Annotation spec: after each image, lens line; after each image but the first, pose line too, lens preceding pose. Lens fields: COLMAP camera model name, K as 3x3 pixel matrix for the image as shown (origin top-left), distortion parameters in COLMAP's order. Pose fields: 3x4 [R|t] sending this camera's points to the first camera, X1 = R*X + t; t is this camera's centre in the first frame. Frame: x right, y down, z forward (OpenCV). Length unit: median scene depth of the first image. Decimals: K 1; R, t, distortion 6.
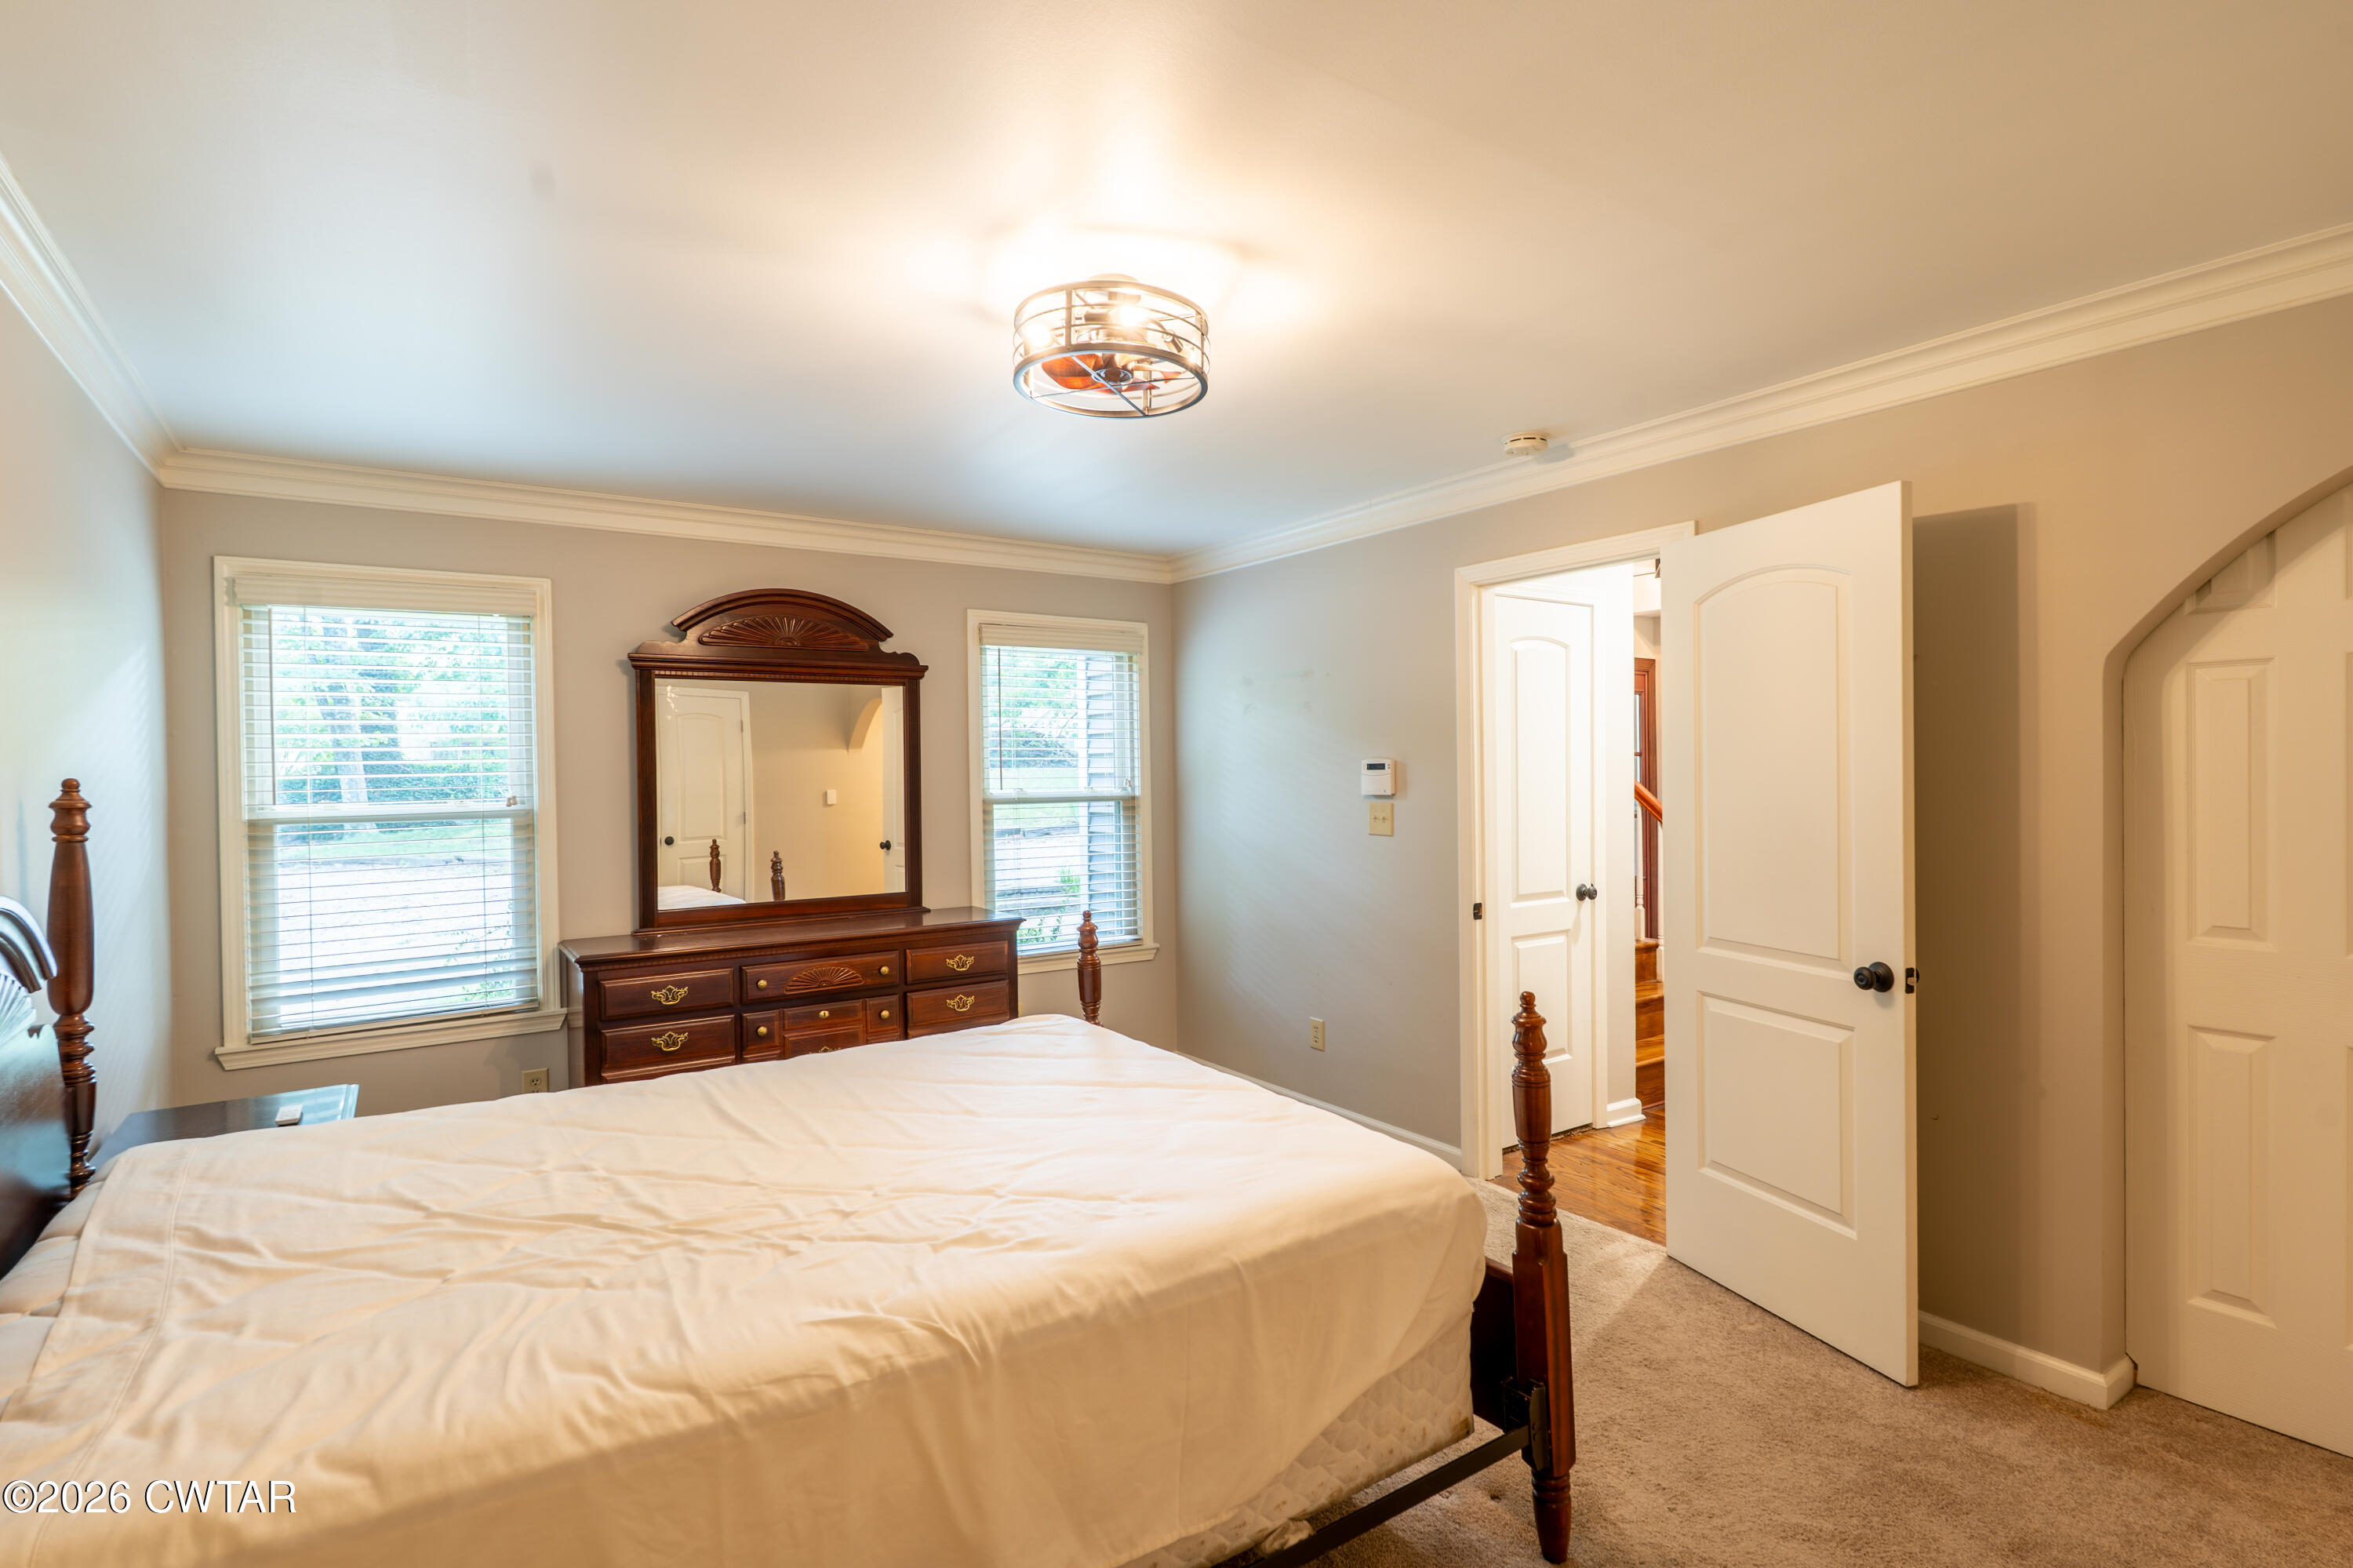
lens RADIAL K [[1164.8, 0, 1176.5], [0, 1164.8, 784.0], [0, 0, 1]] dist [-0.077144, 0.118857]
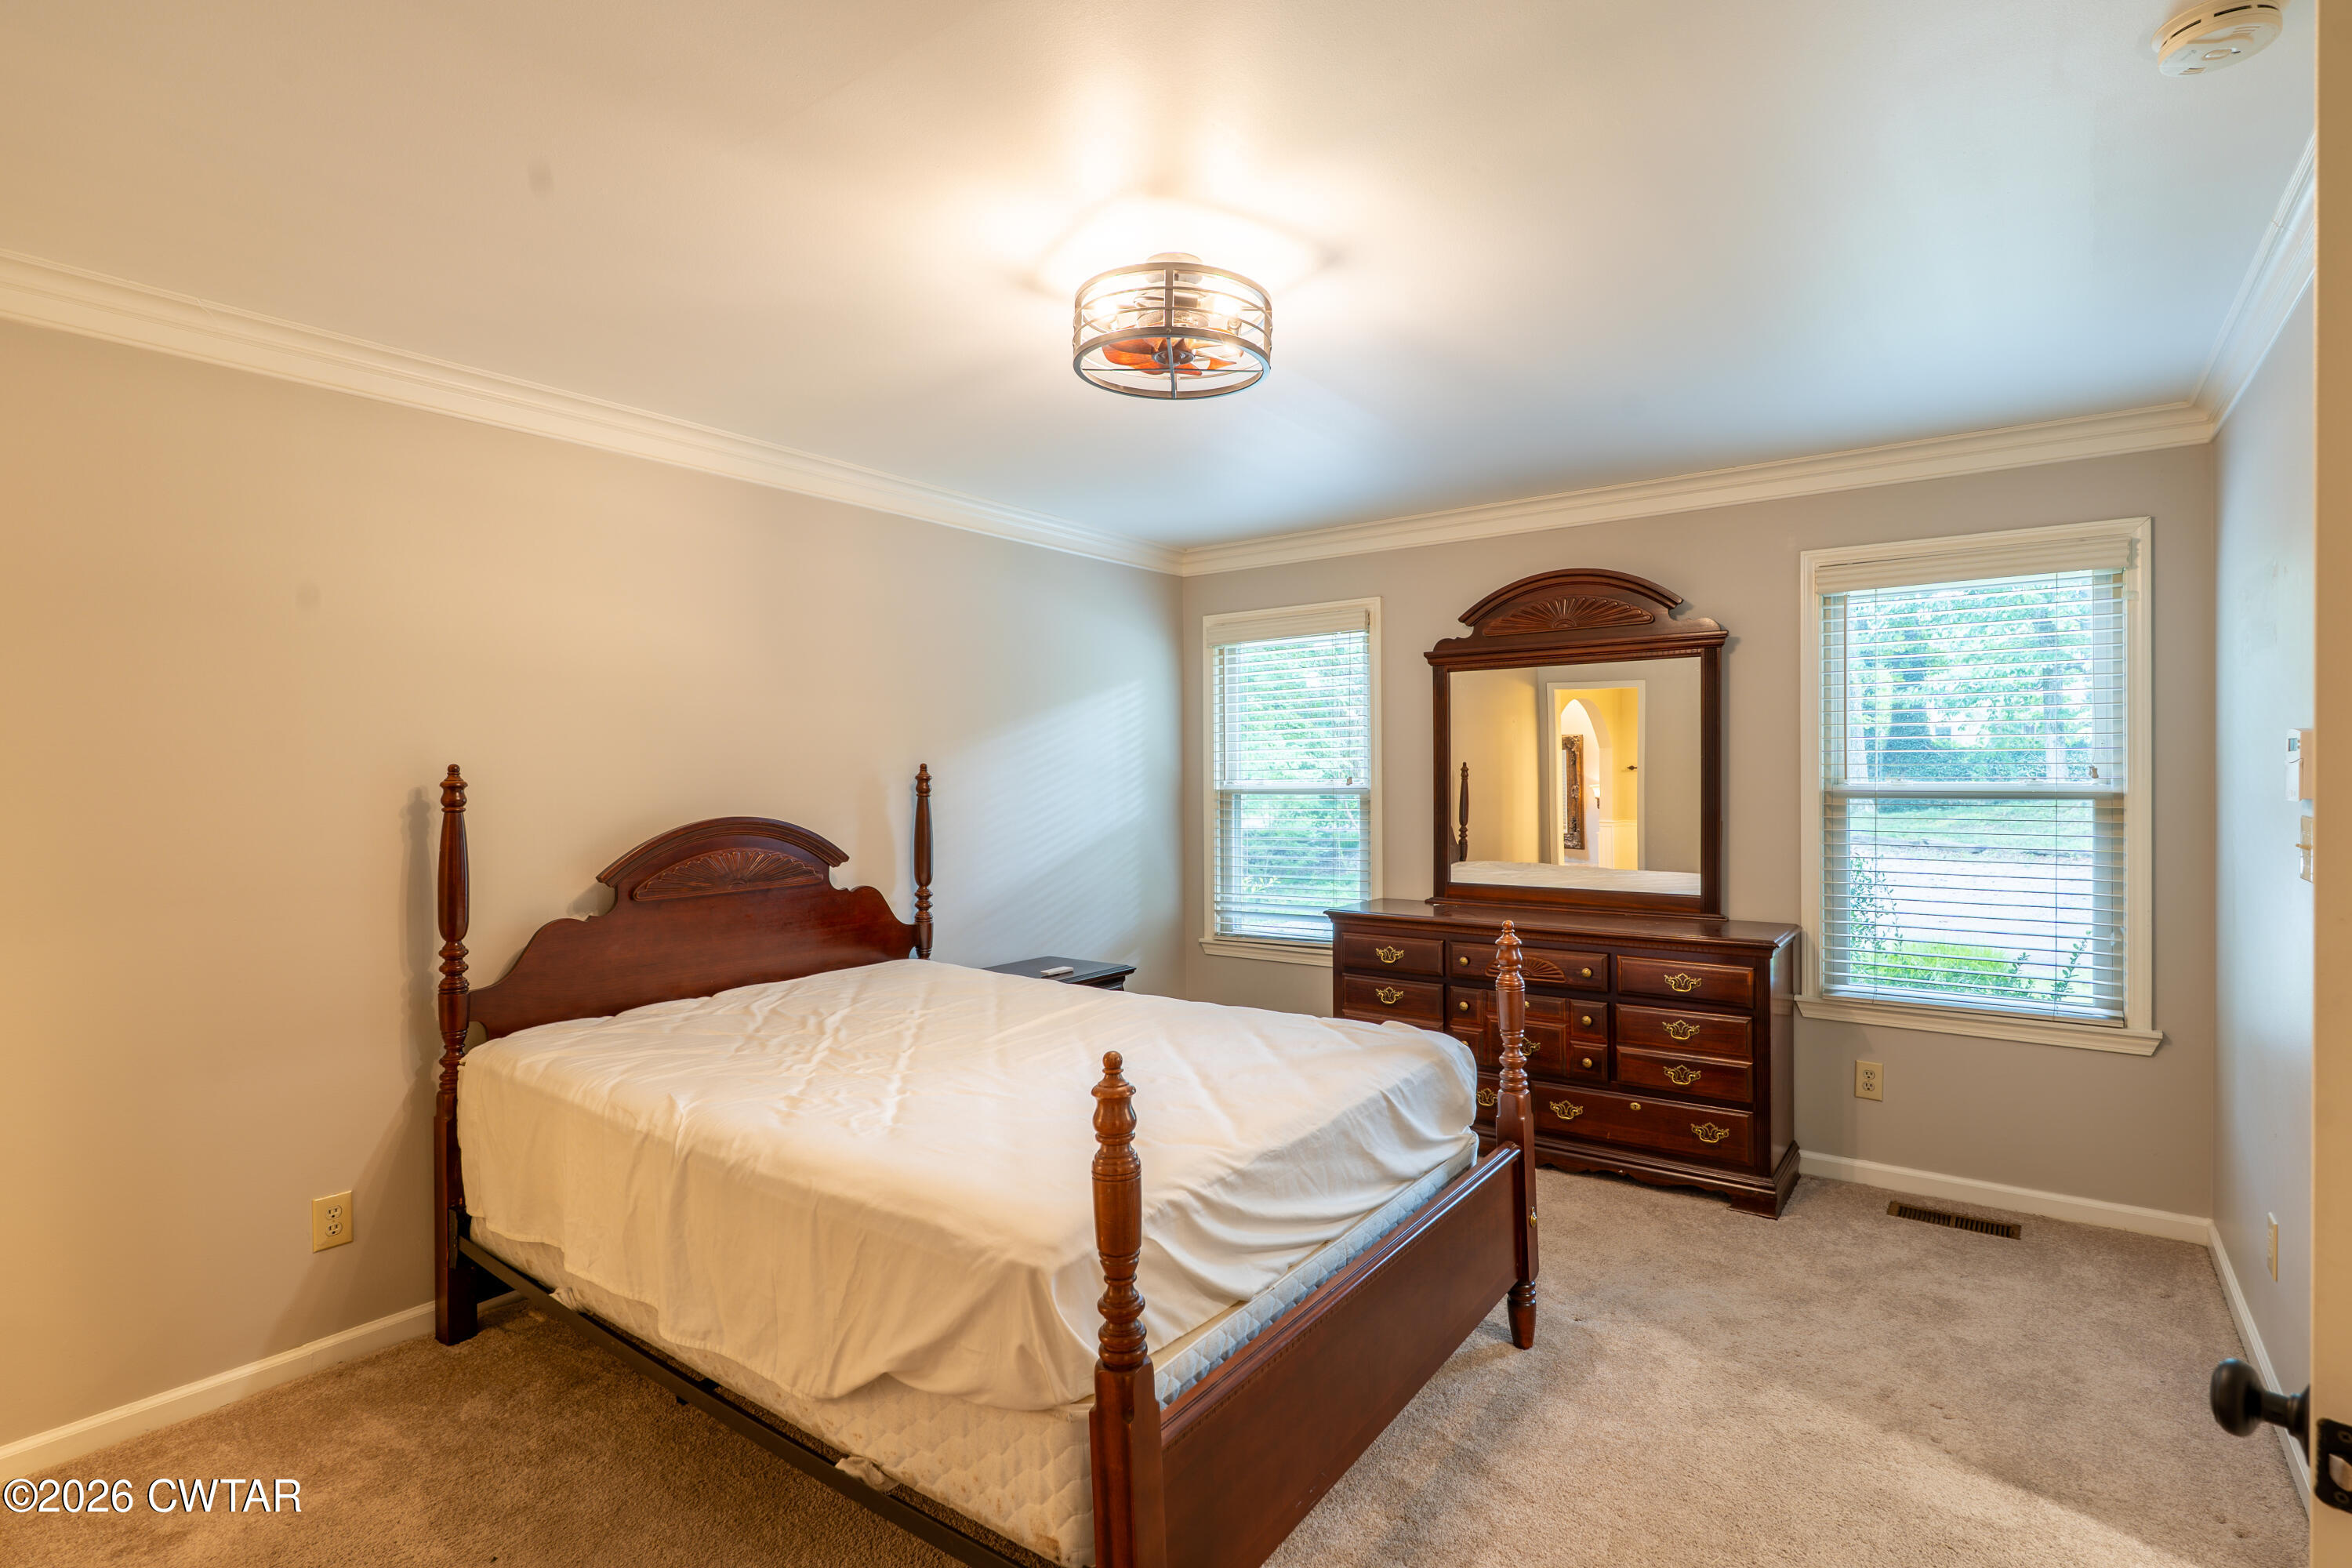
lens RADIAL K [[1179.6, 0, 1175.5], [0, 1179.6, 770.8], [0, 0, 1]] dist [0.039359, -0.000133]
pose [[0.348697, 0.012624, -0.937151, 0.517620], [-0.004213, 0.999920, 0.011903, -0.009686], [0.937226, -0.000202, 0.348722, 0.362743]]
